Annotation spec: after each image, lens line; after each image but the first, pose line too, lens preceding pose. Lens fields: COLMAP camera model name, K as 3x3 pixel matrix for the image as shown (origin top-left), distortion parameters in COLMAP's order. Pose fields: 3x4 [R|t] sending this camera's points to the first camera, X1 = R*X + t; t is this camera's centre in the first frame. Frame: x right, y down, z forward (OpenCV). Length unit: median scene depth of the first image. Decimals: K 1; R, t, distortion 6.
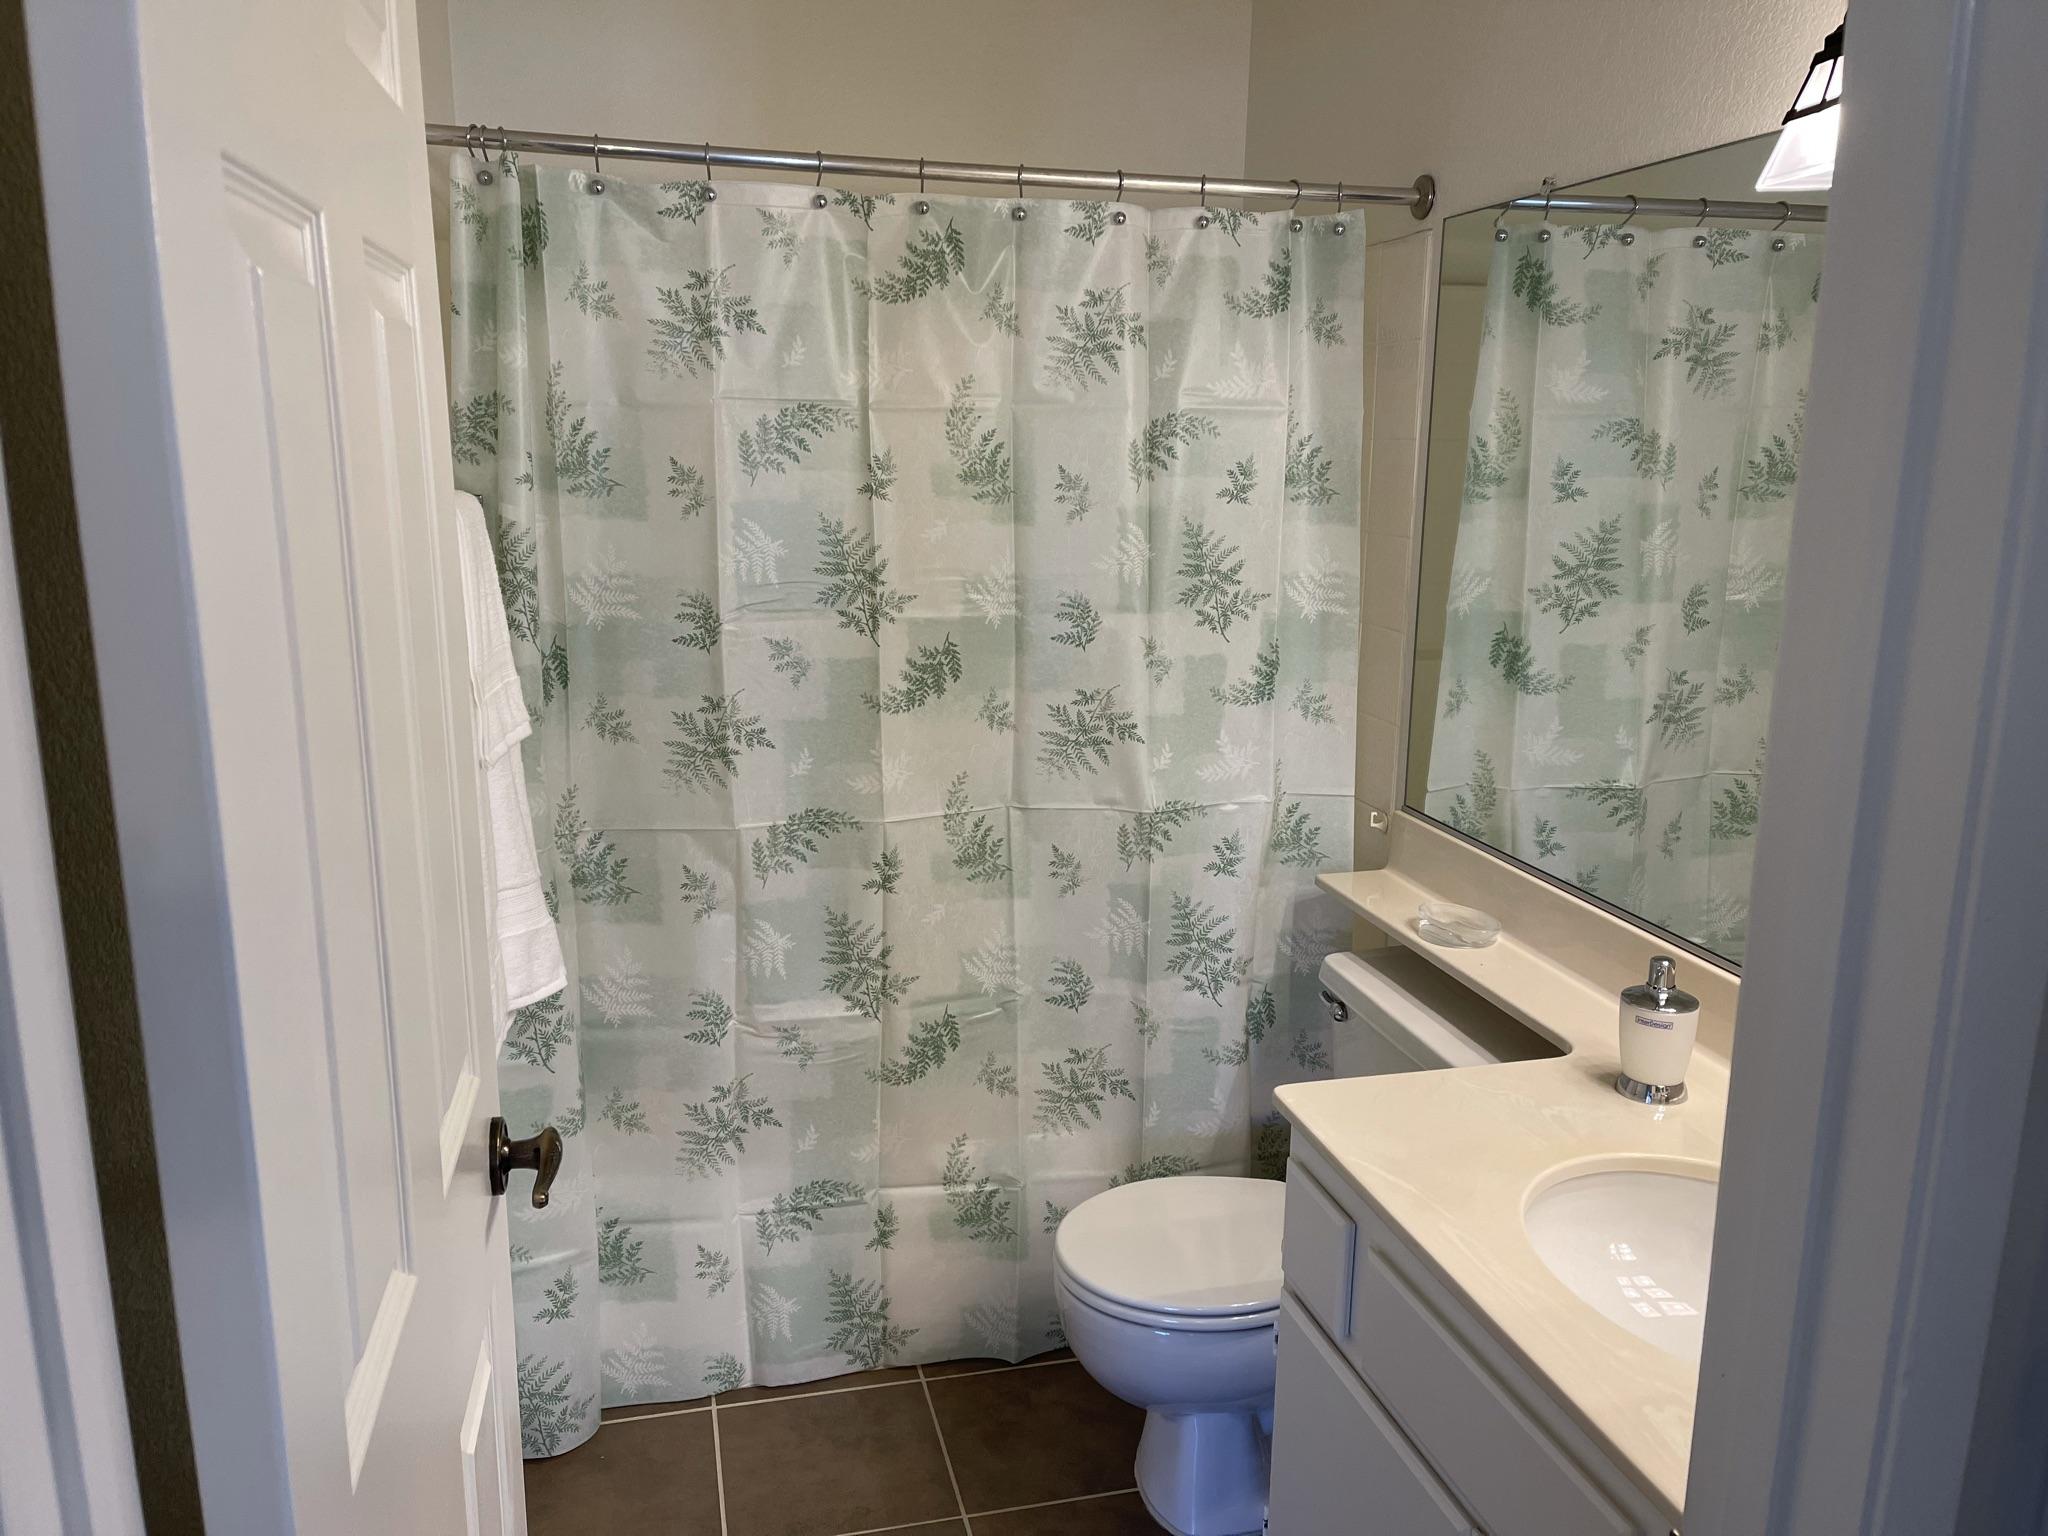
lens RADIAL K [[1557.0, 0, 1031.2], [0, 1557.0, 774.3], [0, 0, 1]] dist [0.077003, -0.101860]
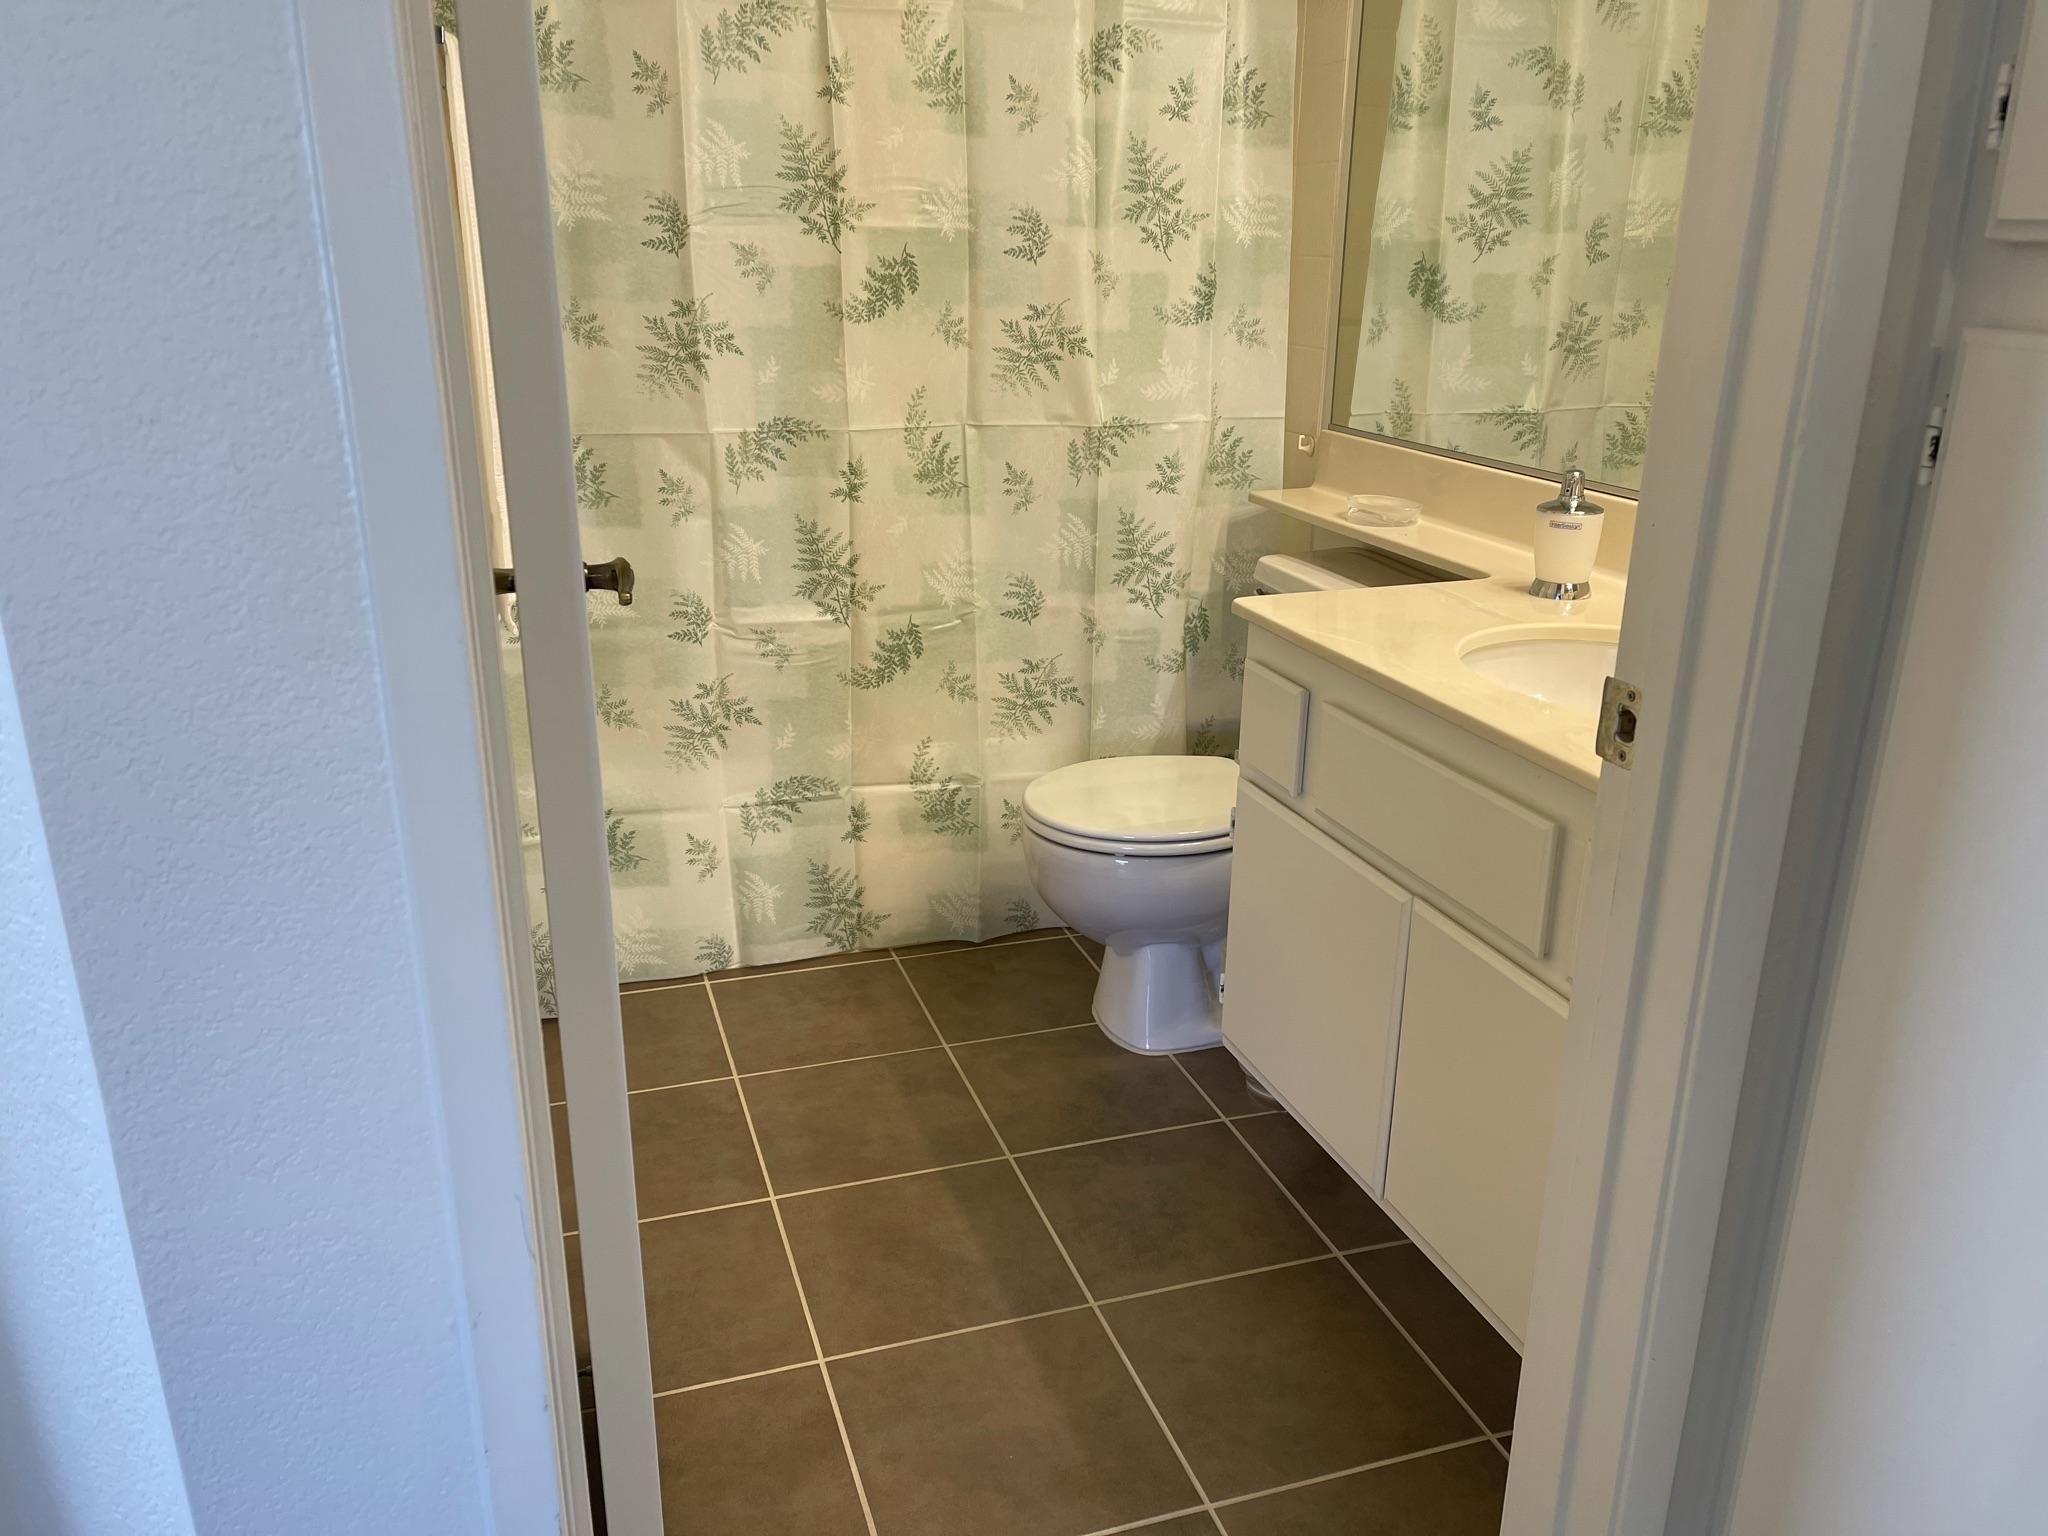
lens RADIAL K [[1557.0, 0, 1027.6], [0, 1557.0, 771.2], [0, 0, 1]] dist [0.077003, -0.101860]
pose [[0.997174, -0.023394, 0.071388, -0.052645], [0.015317, 0.993628, 0.111662, 0.136304], [-0.073545, -0.110253, 0.991179, -0.079500]]
